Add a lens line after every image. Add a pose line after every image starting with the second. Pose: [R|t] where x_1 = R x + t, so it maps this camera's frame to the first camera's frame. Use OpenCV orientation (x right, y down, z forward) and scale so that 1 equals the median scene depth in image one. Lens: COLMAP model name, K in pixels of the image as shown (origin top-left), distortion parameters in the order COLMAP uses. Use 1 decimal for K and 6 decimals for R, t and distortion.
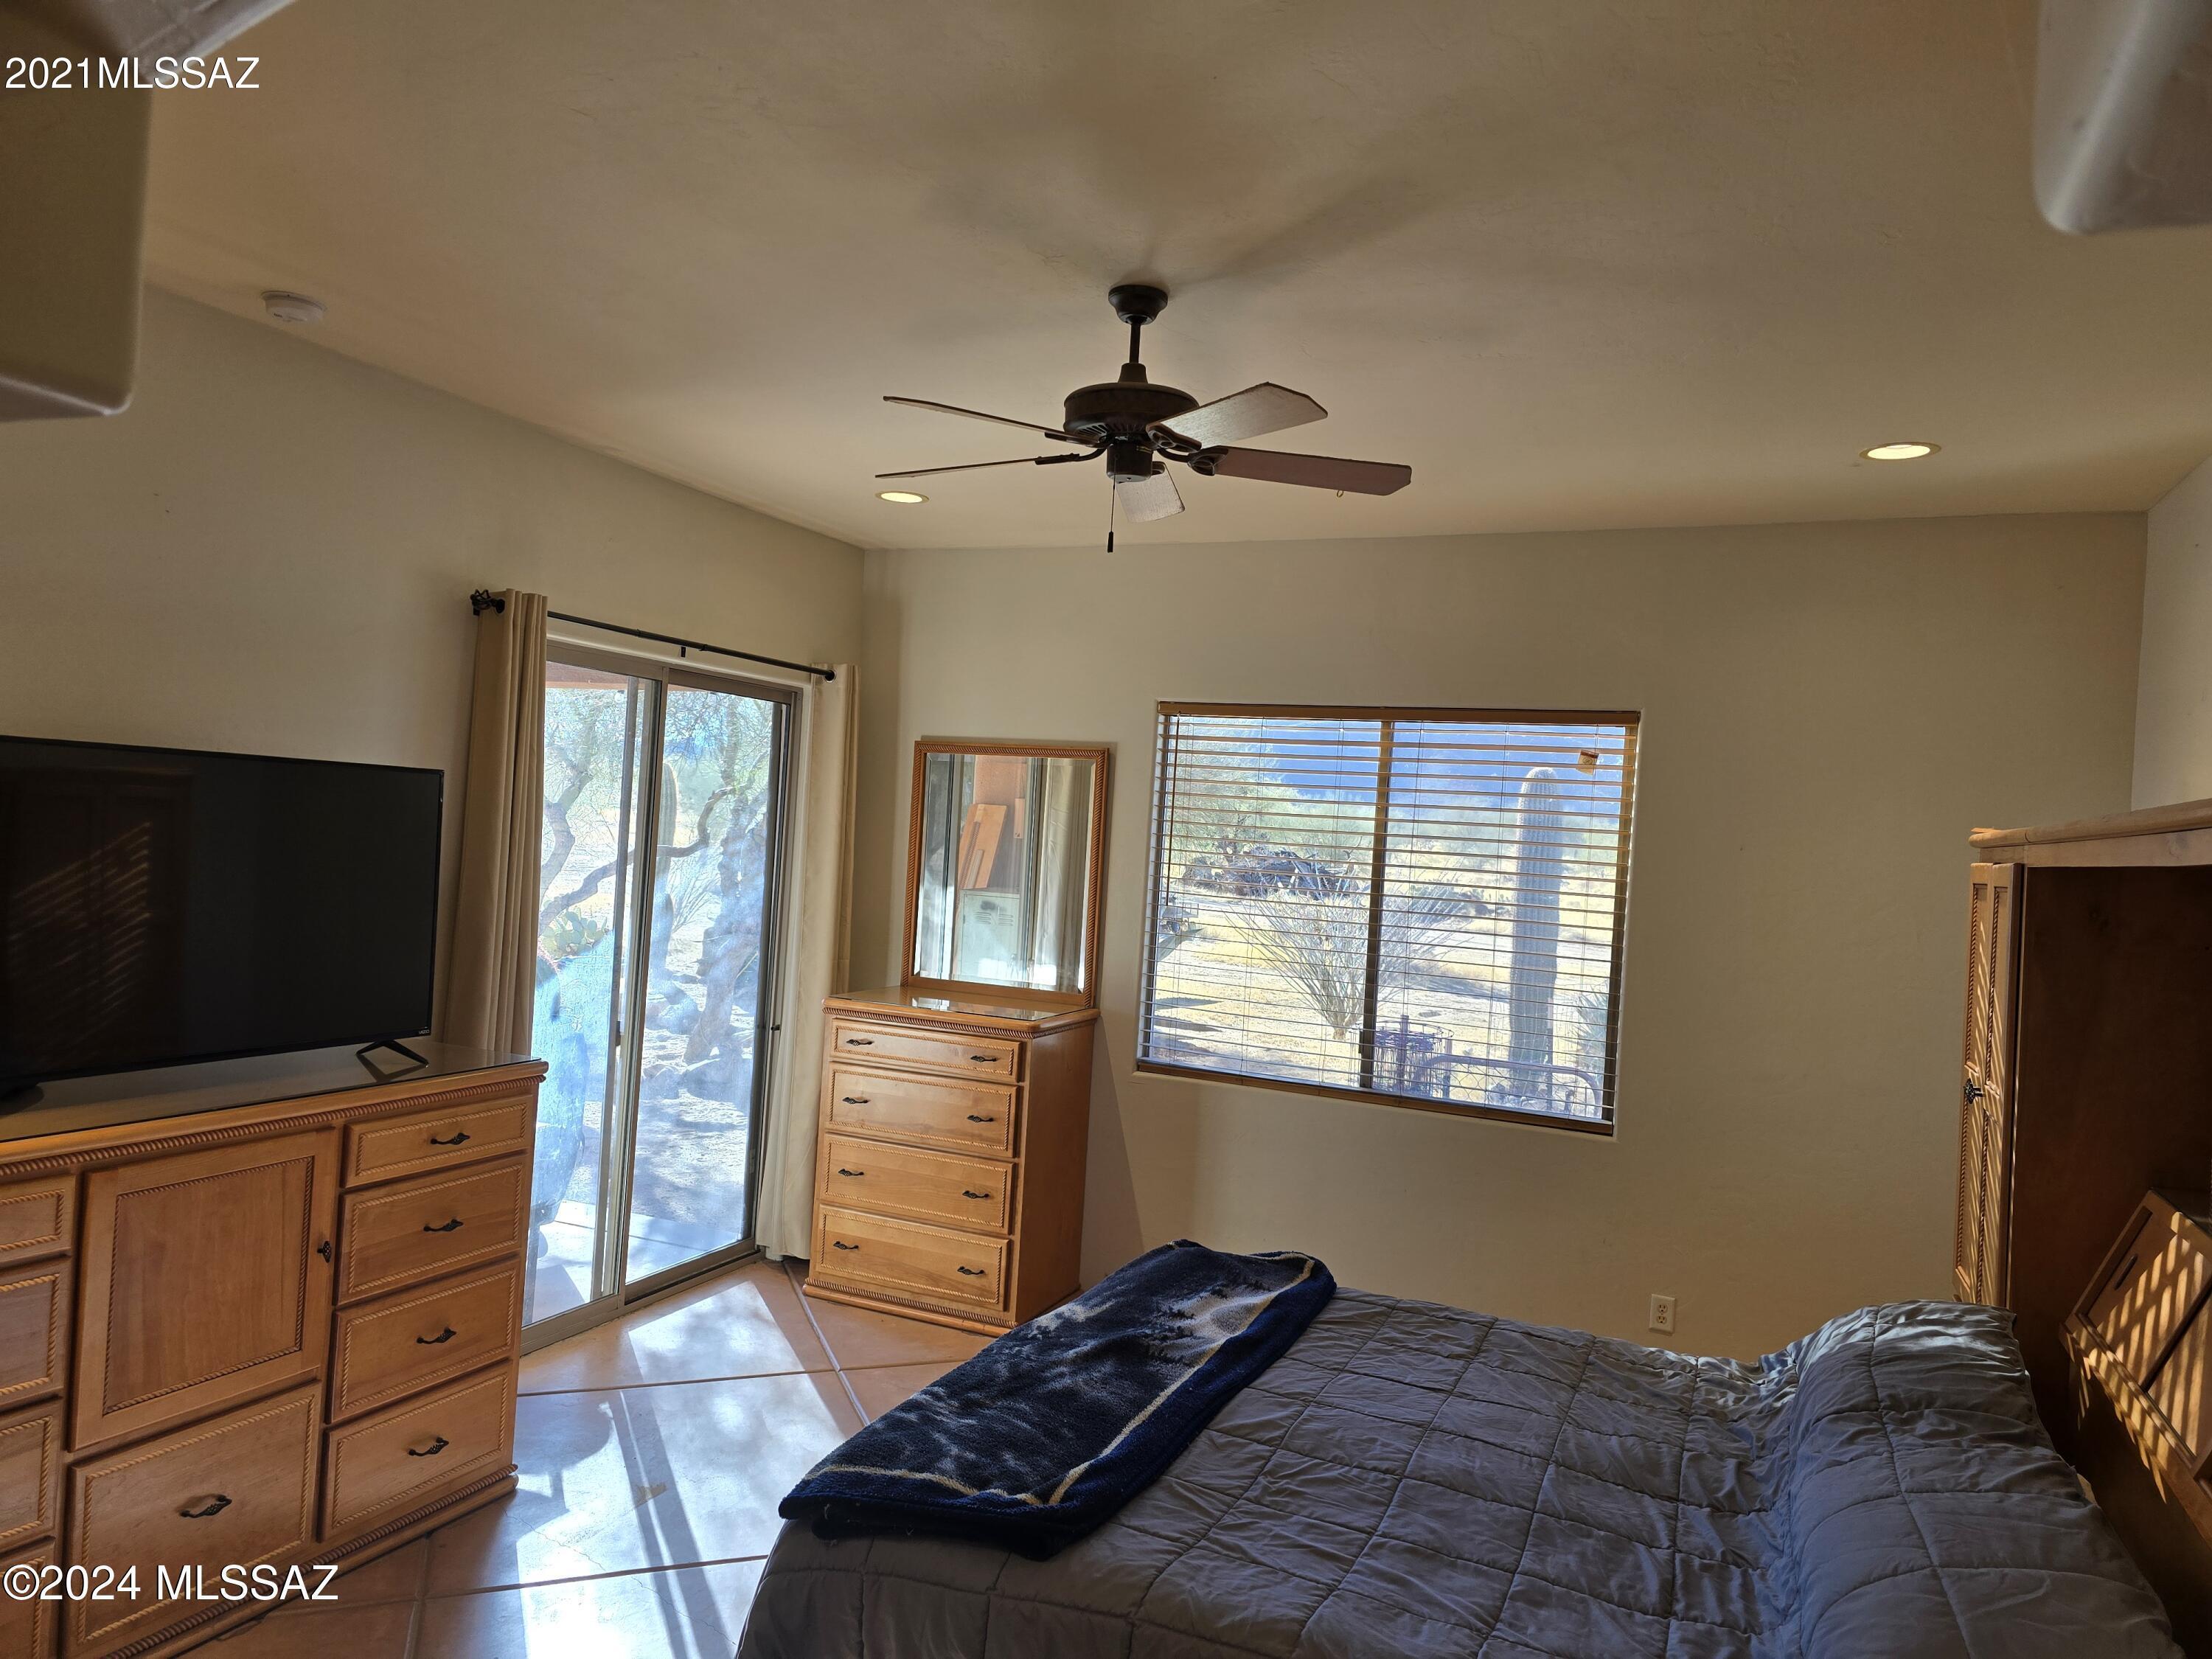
lens RADIAL K [[1469.4, 0, 1101.6], [0, 1469.4, 830.1], [0, 0, 1]] dist [0.054346, -0.058716]
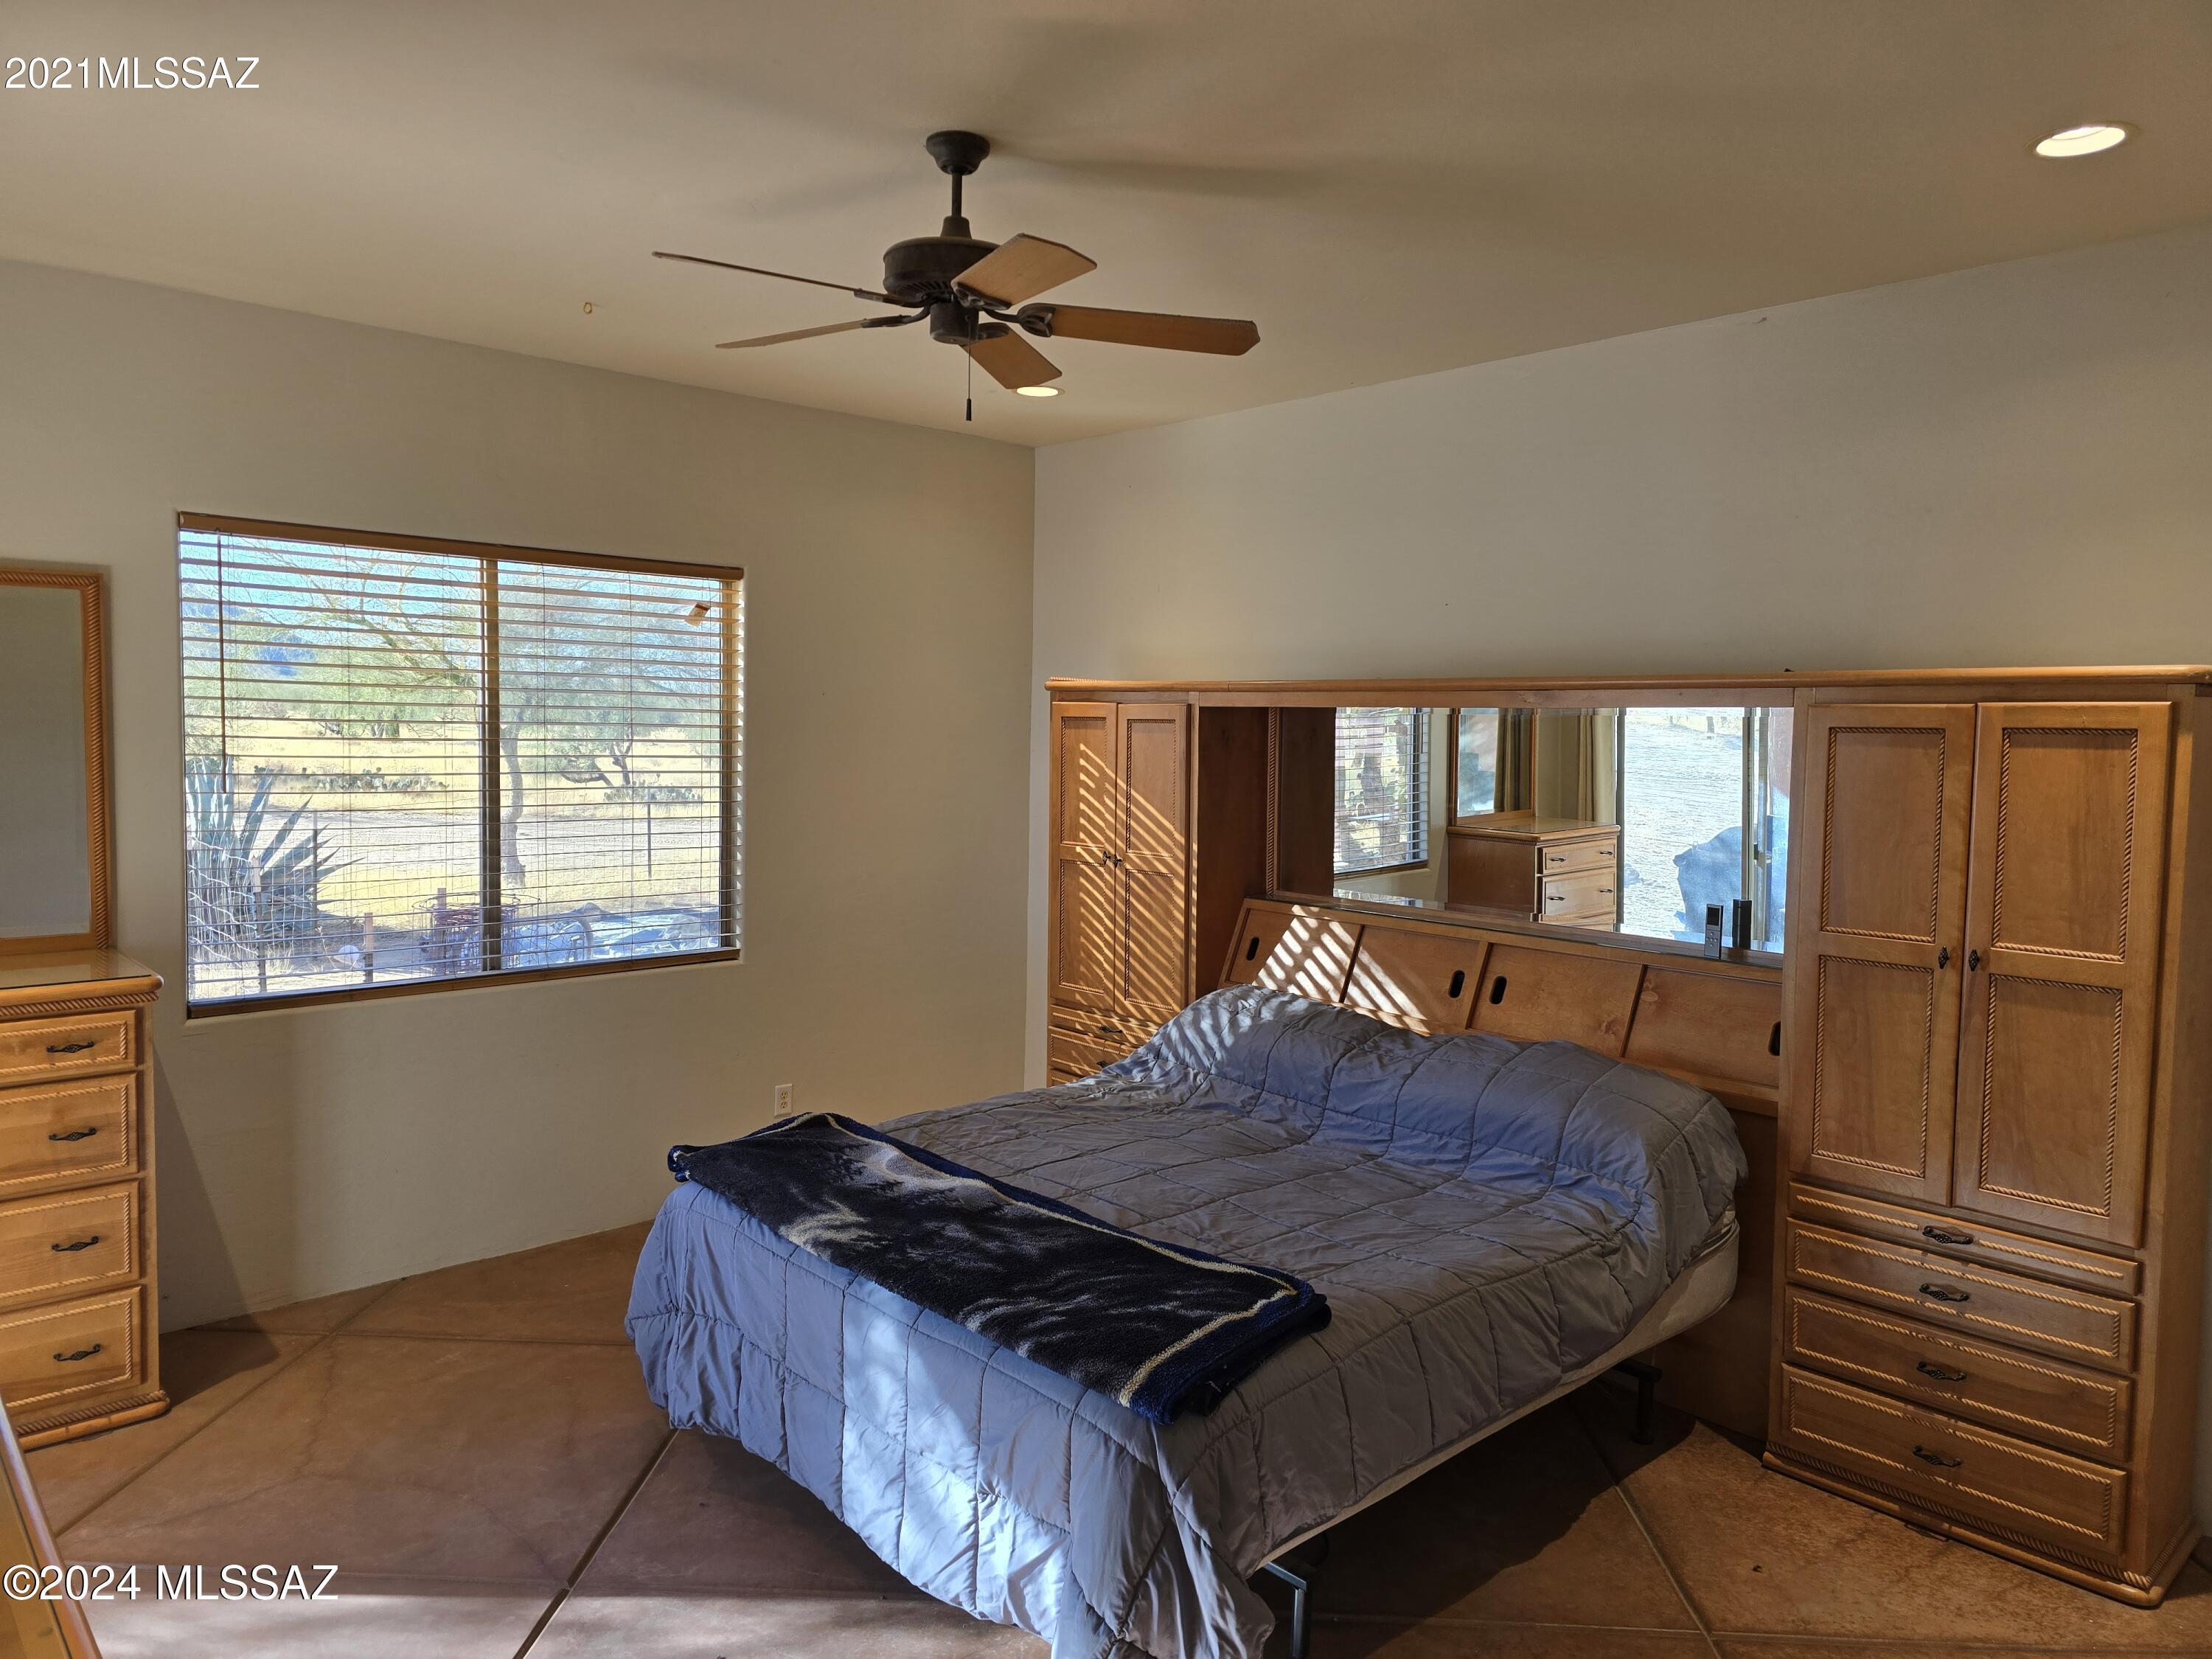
lens RADIAL K [[1469.4, 0, 1106.5], [0, 1469.4, 823.0], [0, 0, 1]] dist [0.054346, -0.058716]
pose [[0.389272, -0.117424, 0.913608, -0.534656], [0.002646, 0.991980, 0.126369, -0.030952], [-0.921119, -0.046775, 0.386461, 0.329597]]
